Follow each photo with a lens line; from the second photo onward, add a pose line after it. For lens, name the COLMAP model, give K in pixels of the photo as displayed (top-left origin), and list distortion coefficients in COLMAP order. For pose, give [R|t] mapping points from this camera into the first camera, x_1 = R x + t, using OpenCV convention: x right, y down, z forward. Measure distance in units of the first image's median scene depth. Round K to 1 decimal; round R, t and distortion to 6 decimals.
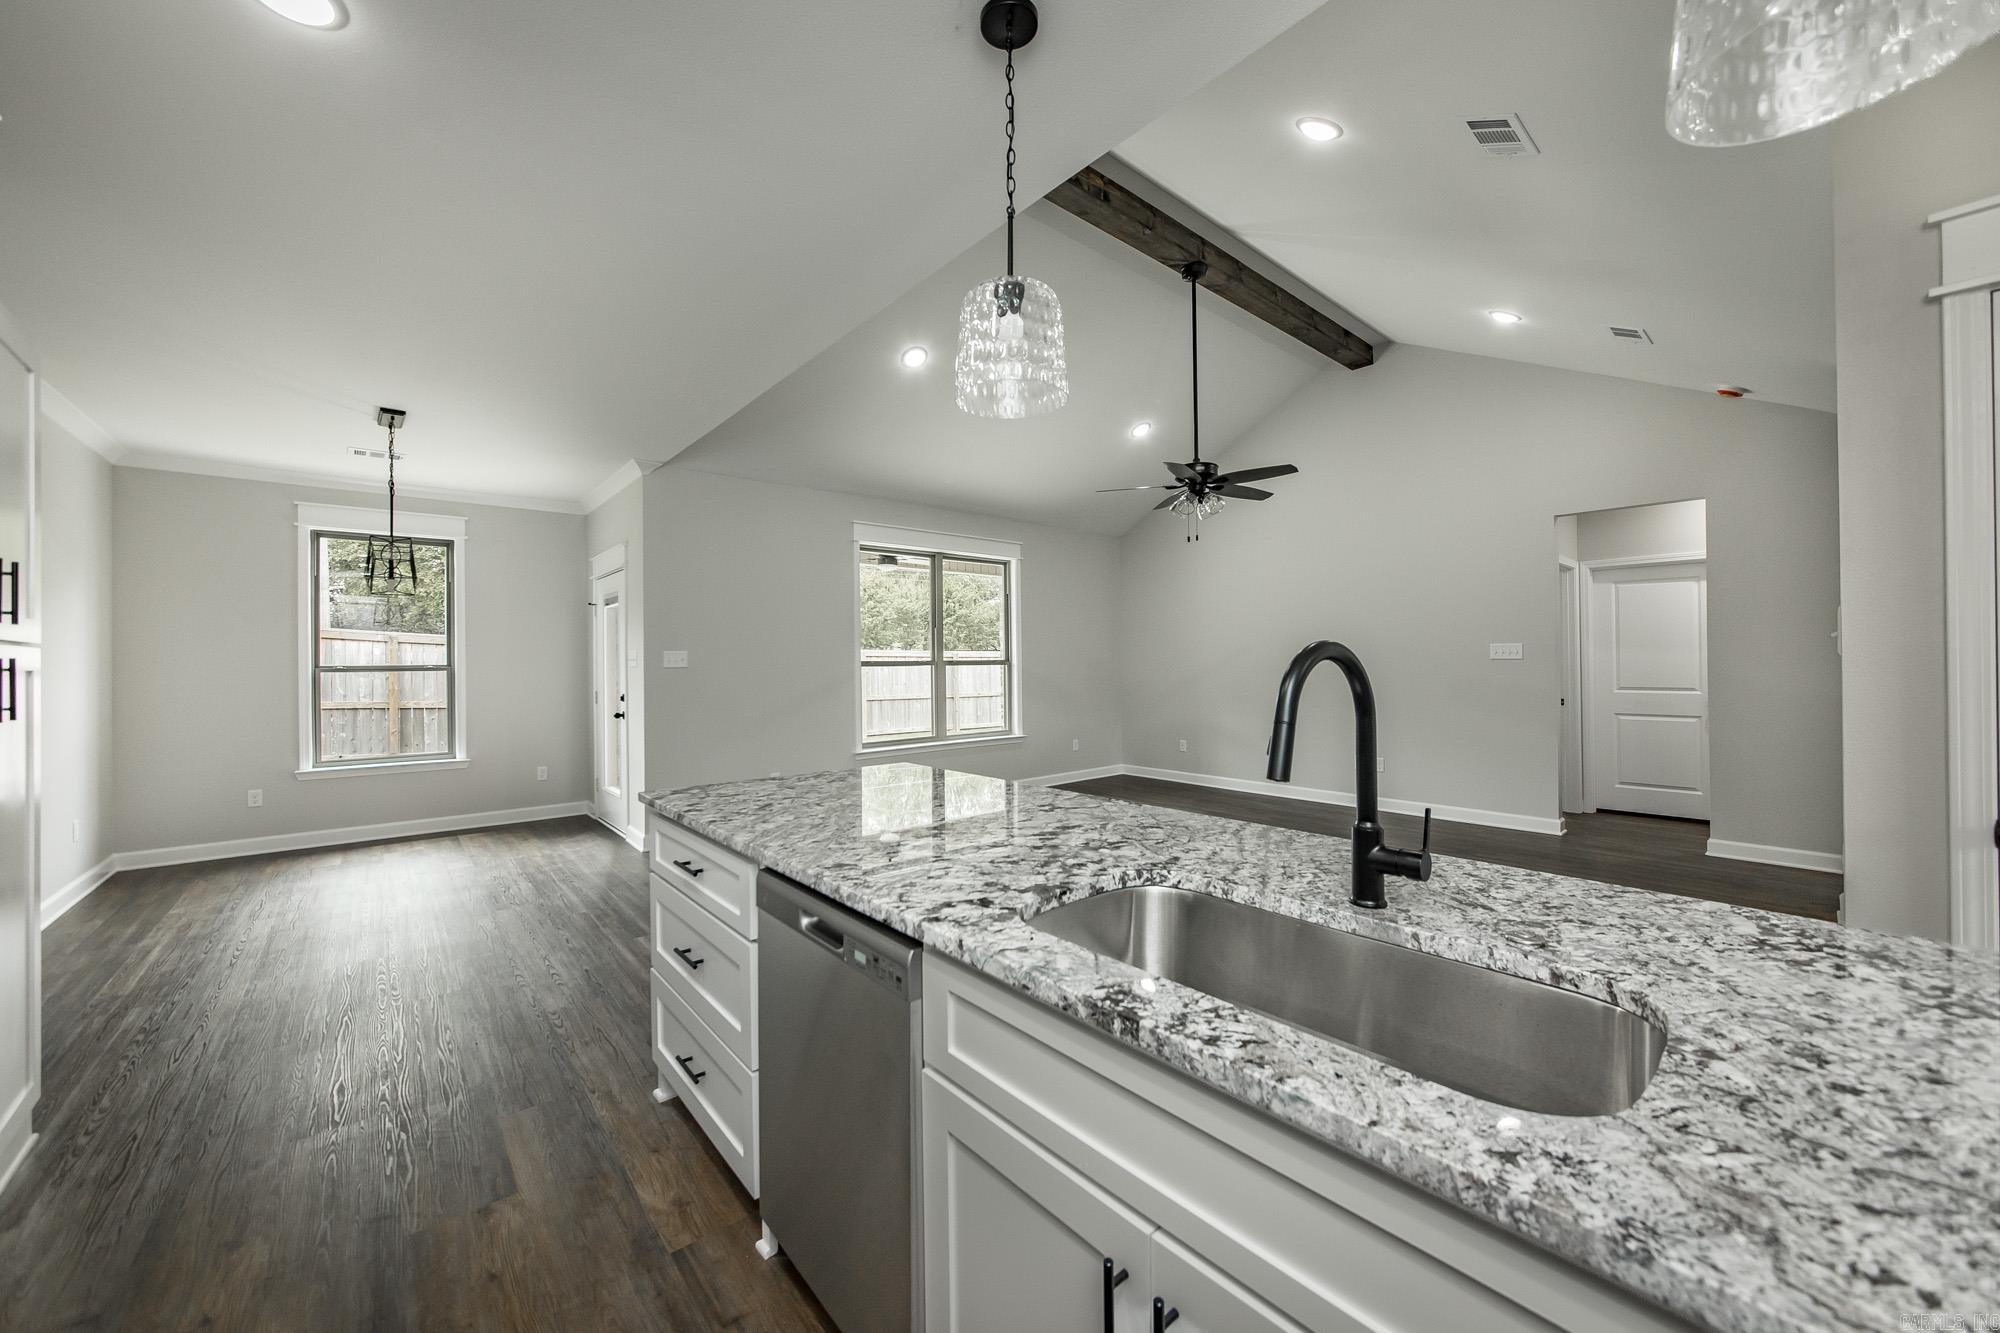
lens RADIAL K [[734.6, 0, 1007.2], [0, 734.6, 661.5], [0, 0, 1]] dist [-0.011575, 0.003737]
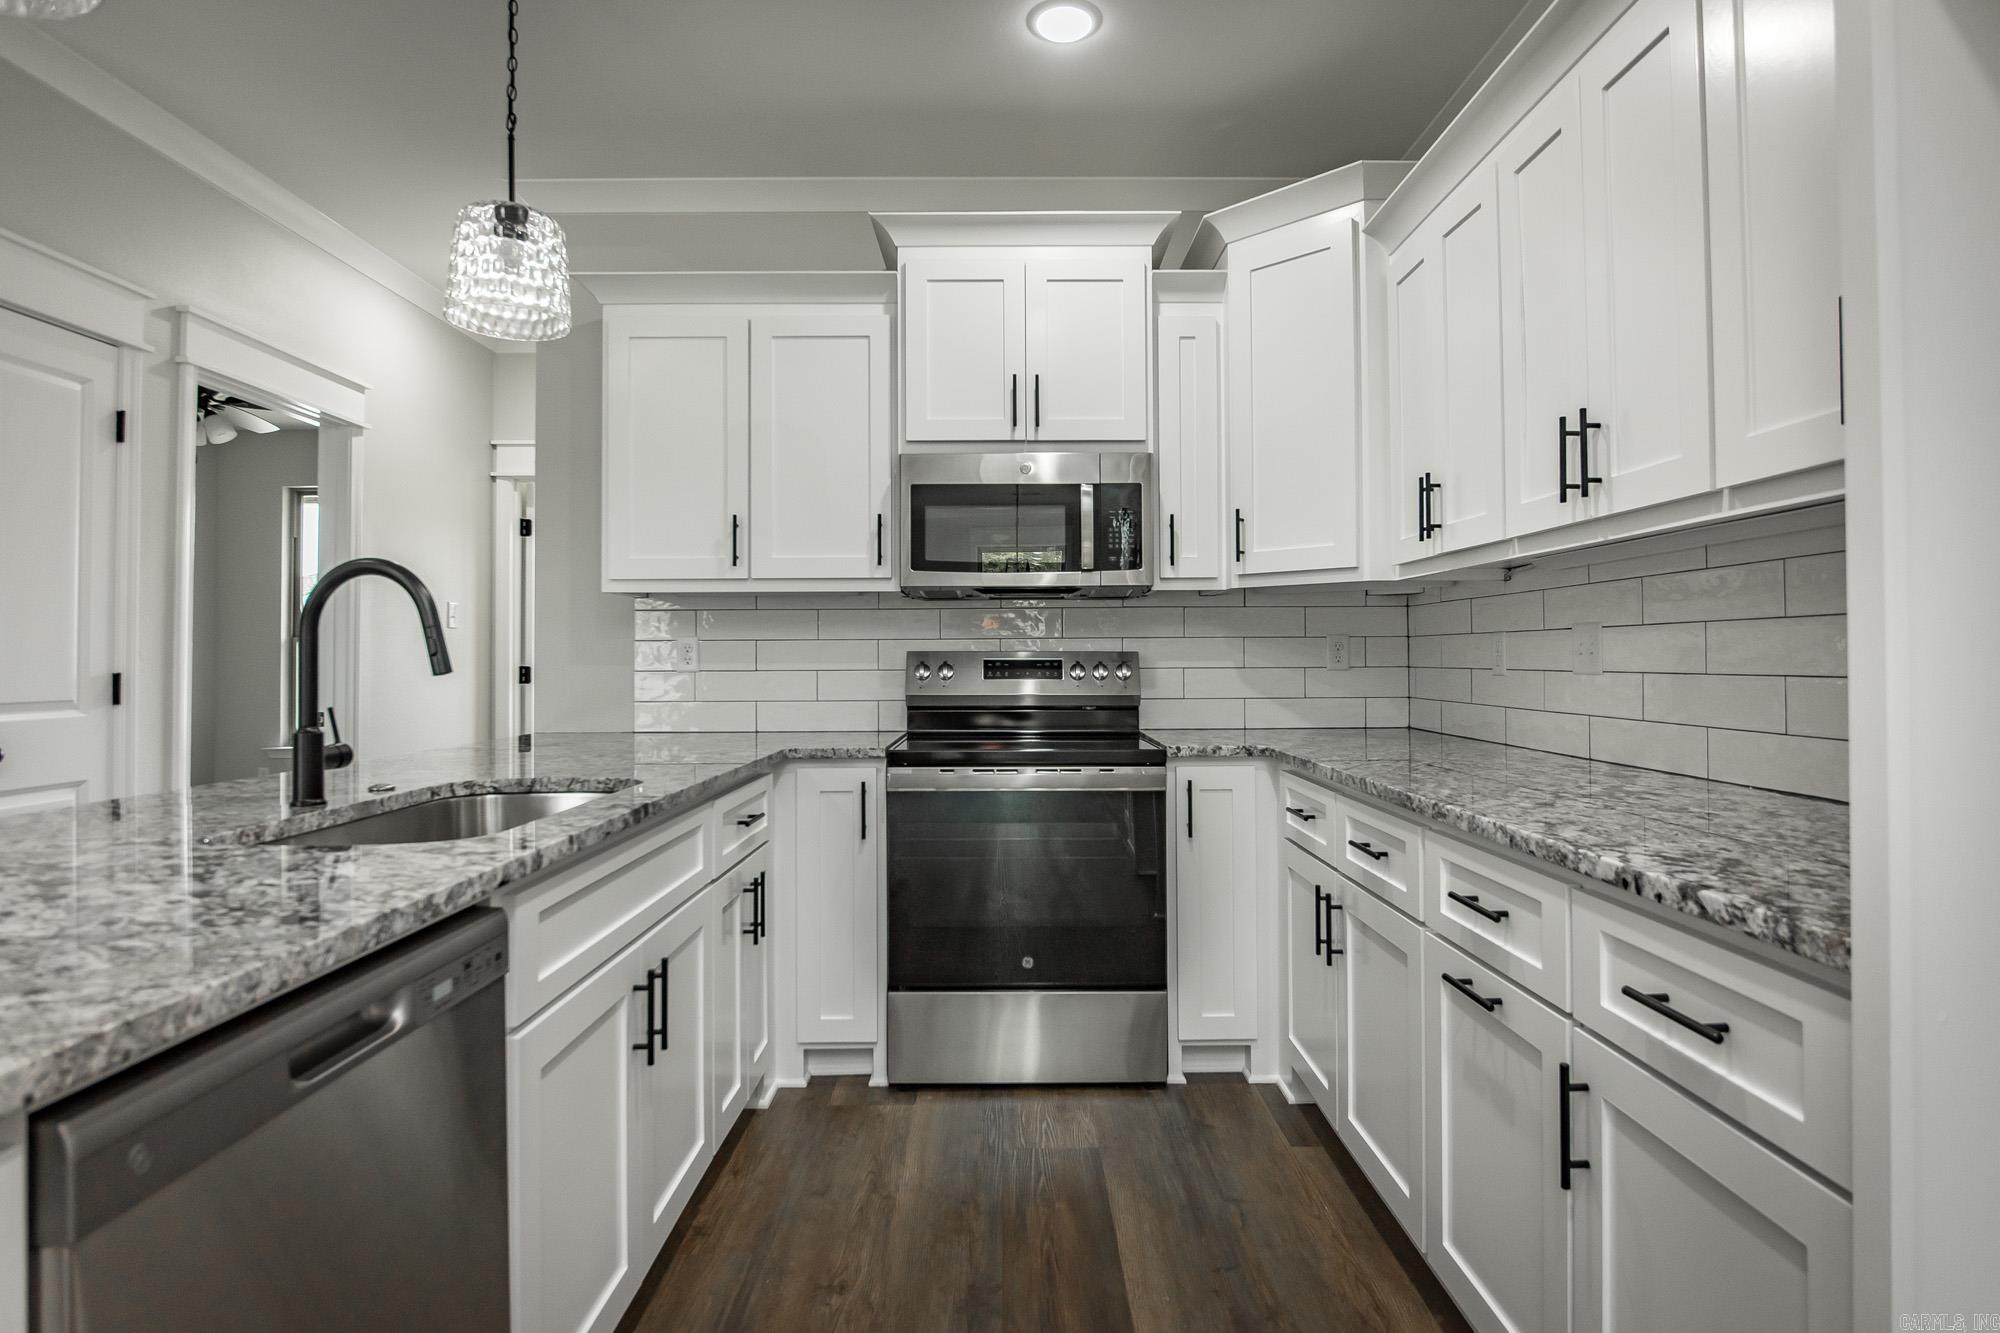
lens RADIAL K [[1048.4, 0, 1020.6], [0, 1048.4, 639.1], [0, 0, 1]] dist [-0.028710, -0.001201]
pose [[-0.764929, 0.022646, 0.643716, -1.528793], [0.010657, 0.999690, -0.022506, 0.165820], [-0.644026, -0.010356, -0.764933, 1.802575]]
